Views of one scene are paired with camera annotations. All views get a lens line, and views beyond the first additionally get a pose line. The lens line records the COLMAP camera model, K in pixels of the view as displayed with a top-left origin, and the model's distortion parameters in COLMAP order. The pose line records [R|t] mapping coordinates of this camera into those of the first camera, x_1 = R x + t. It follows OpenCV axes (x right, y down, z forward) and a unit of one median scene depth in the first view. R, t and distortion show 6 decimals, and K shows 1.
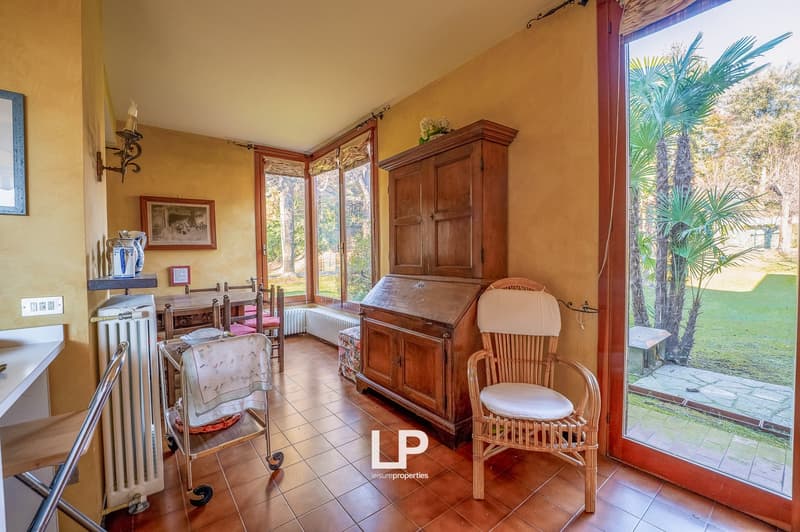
lens RADIAL K [[325.8, 0, 404.9], [0, 325.8, 264.3], [0, 0, 1]] dist [-0.017368, 0.000380]
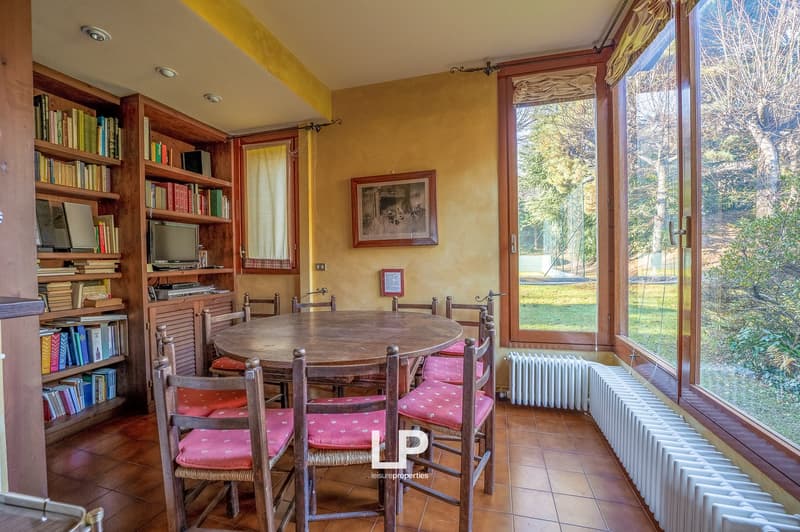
lens RADIAL K [[325.8, 0, 405.4], [0, 325.8, 261.1], [0, 0, 1]] dist [-0.017368, 0.000380]
pose [[0.577898, 0.014373, -0.815983, -0.087492], [-0.017902, 0.999828, 0.004933, -0.015592], [0.815913, 0.011757, 0.578055, 0.579746]]
